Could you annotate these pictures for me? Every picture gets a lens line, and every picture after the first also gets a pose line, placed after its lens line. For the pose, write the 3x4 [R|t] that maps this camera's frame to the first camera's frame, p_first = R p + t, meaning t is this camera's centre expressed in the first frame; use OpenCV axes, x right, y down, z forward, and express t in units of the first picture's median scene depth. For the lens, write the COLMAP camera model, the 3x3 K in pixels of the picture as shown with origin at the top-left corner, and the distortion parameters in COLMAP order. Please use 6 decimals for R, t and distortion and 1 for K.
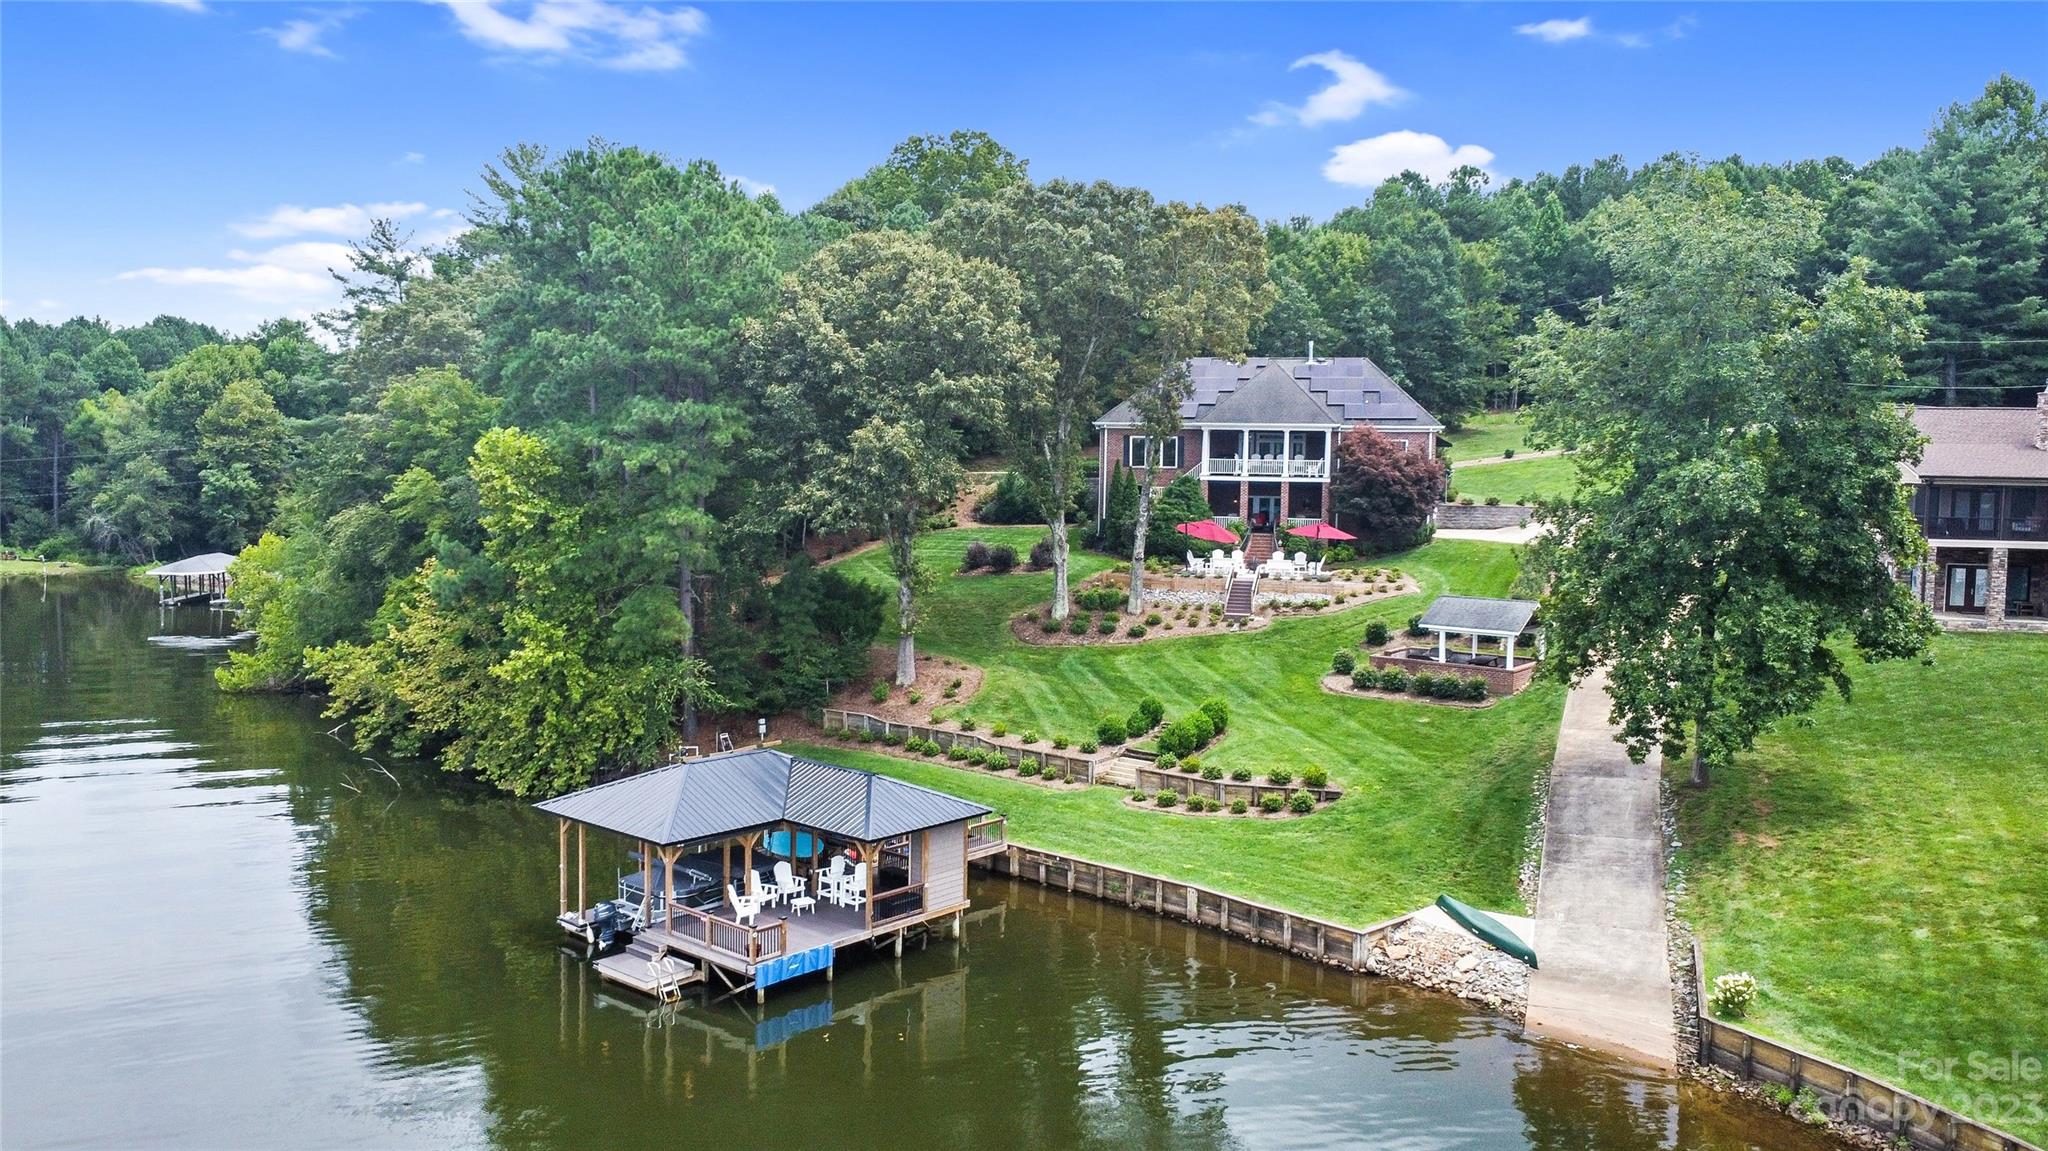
lens RADIAL K [[1557.3, 0, 1026.5], [0, 1557.3, 538.3], [0, 0, 1]] dist [0.007221, 0.001188]
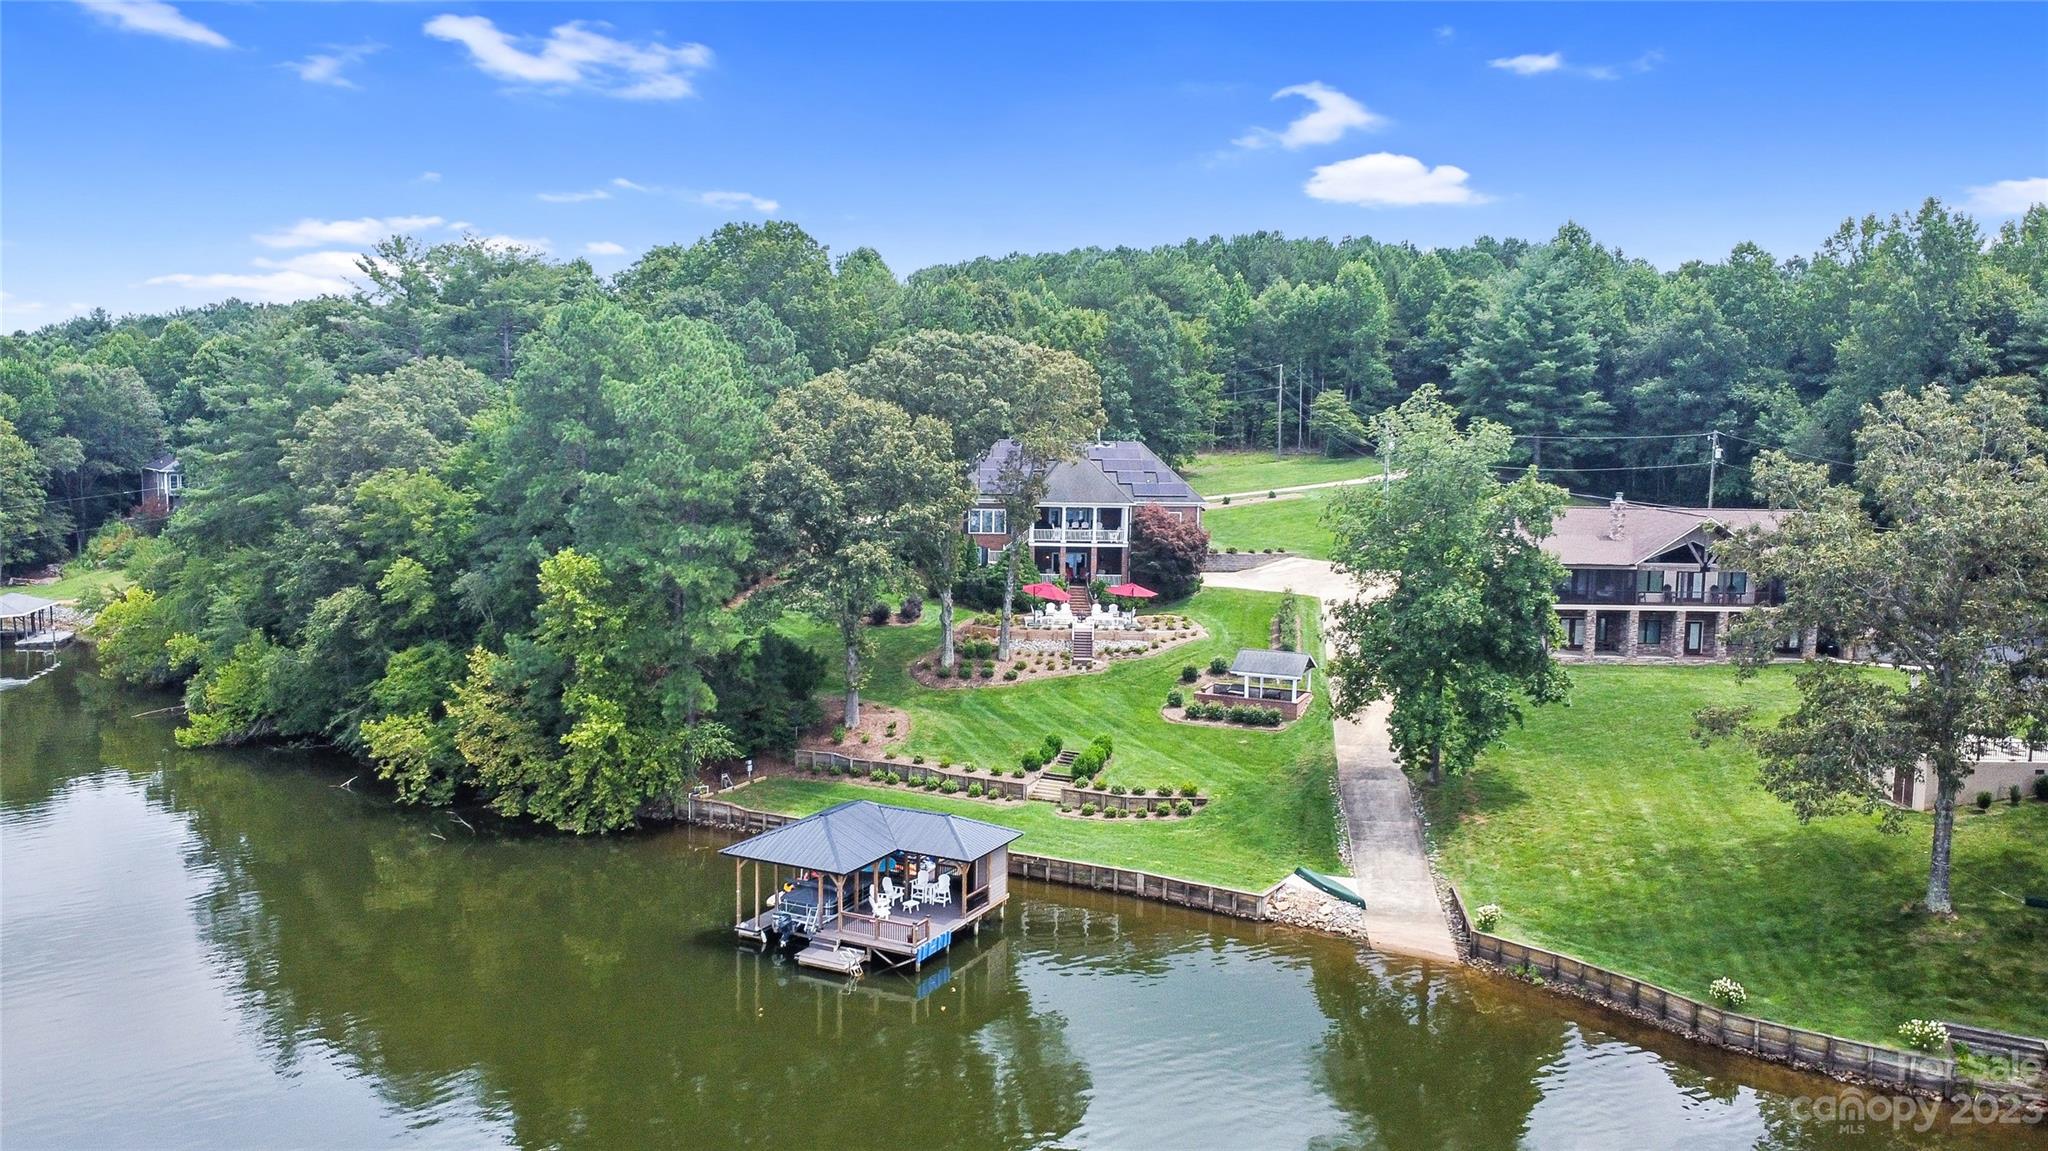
lens RADIAL K [[1557.3, 0, 1026.5], [0, 1557.3, 538.3], [0, 0, 1]] dist [0.007221, 0.001188]
pose [[0.968973, -0.020062, 0.246350, -0.290133], [0.012055, 0.999350, 0.033968, -0.122602], [-0.246871, -0.029945, 0.968586, -0.343627]]
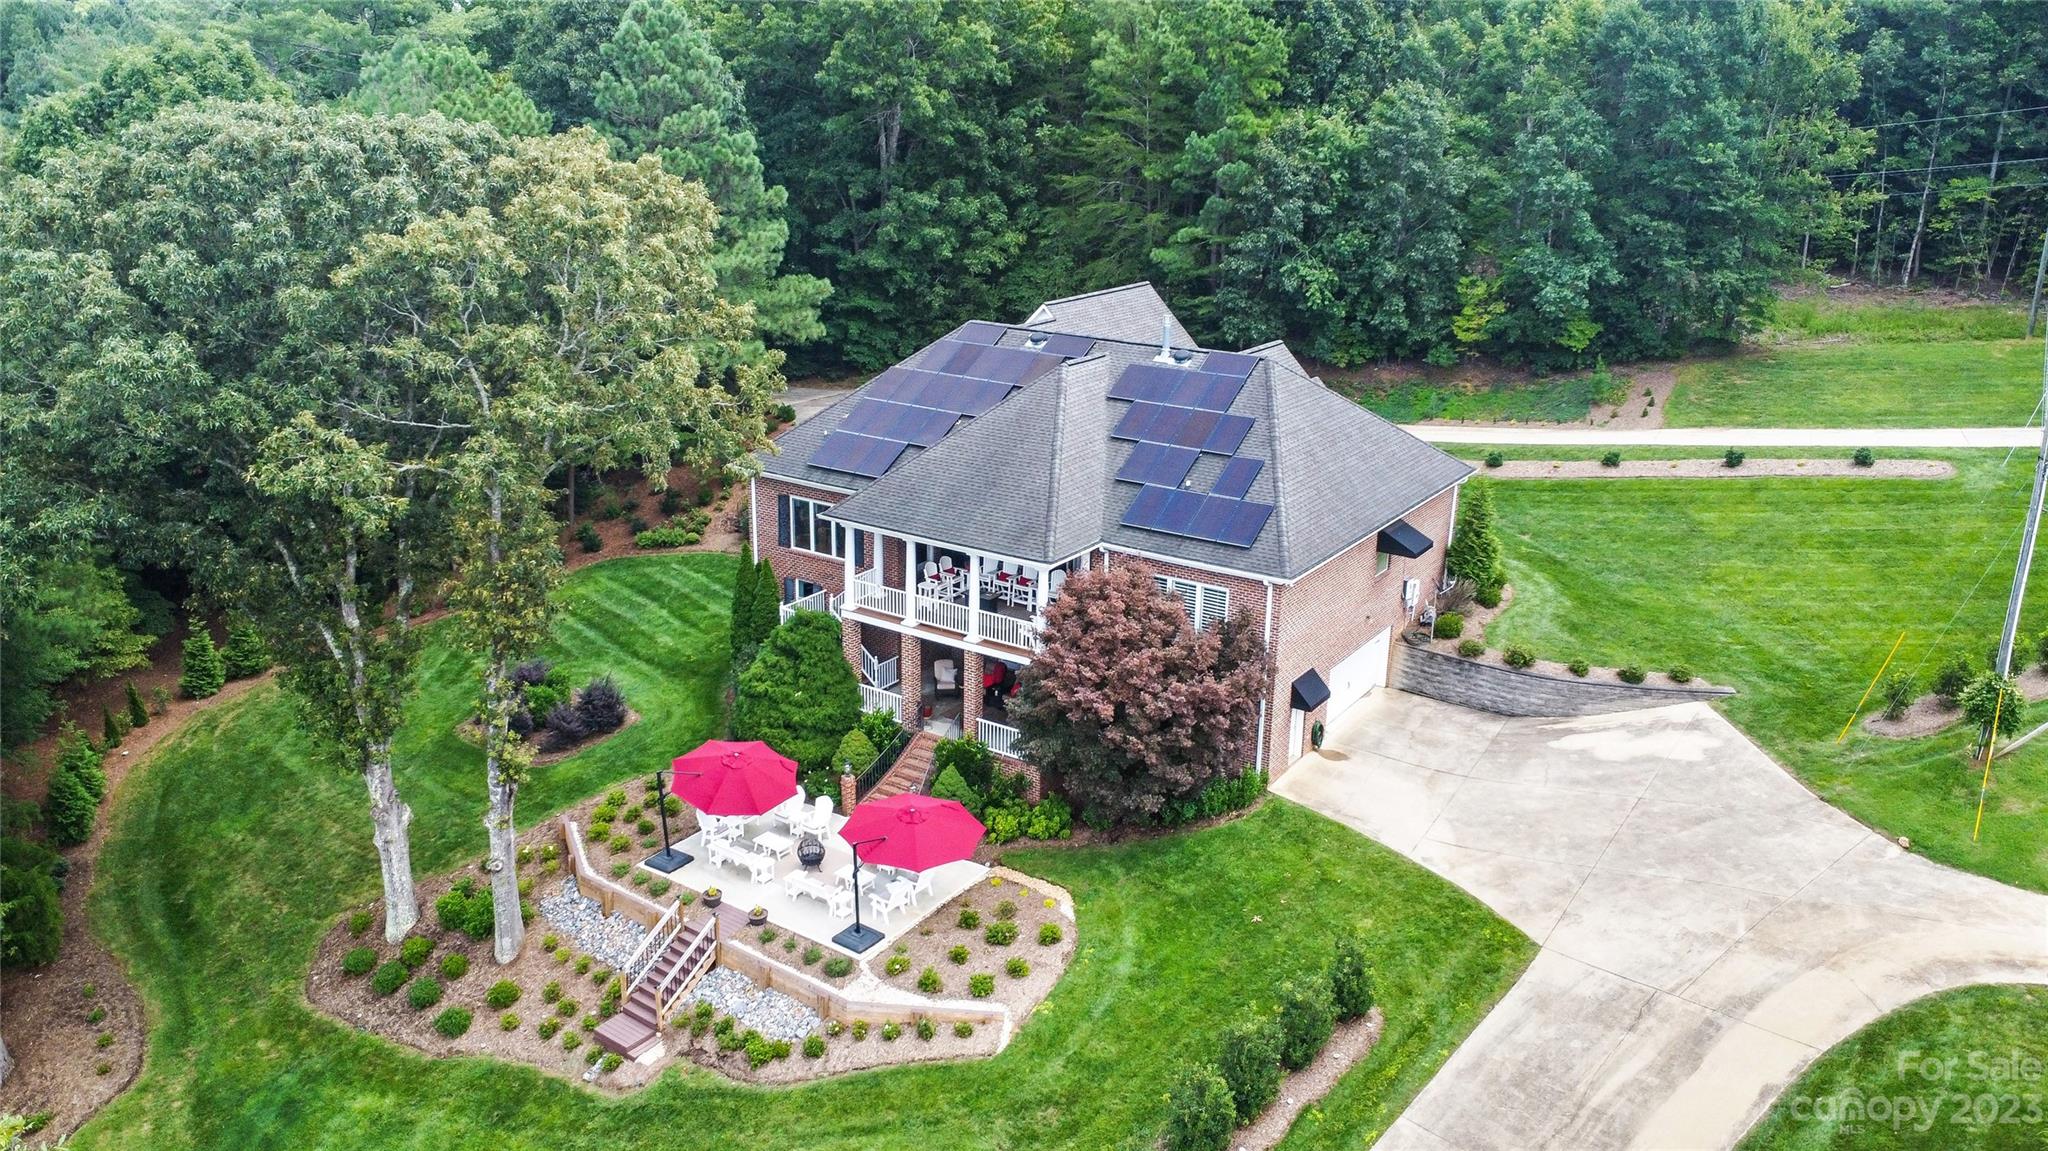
lens RADIAL K [[1557.3, 0, 1026.5], [0, 1557.3, 538.3], [0, 0, 1]] dist [0.007221, 0.001188]
pose [[0.931673, 0.102624, -0.348503, 0.488252], [-0.020163, 0.972401, 0.232441, -0.259421], [0.362739, -0.209532, 0.908029, 0.772117]]
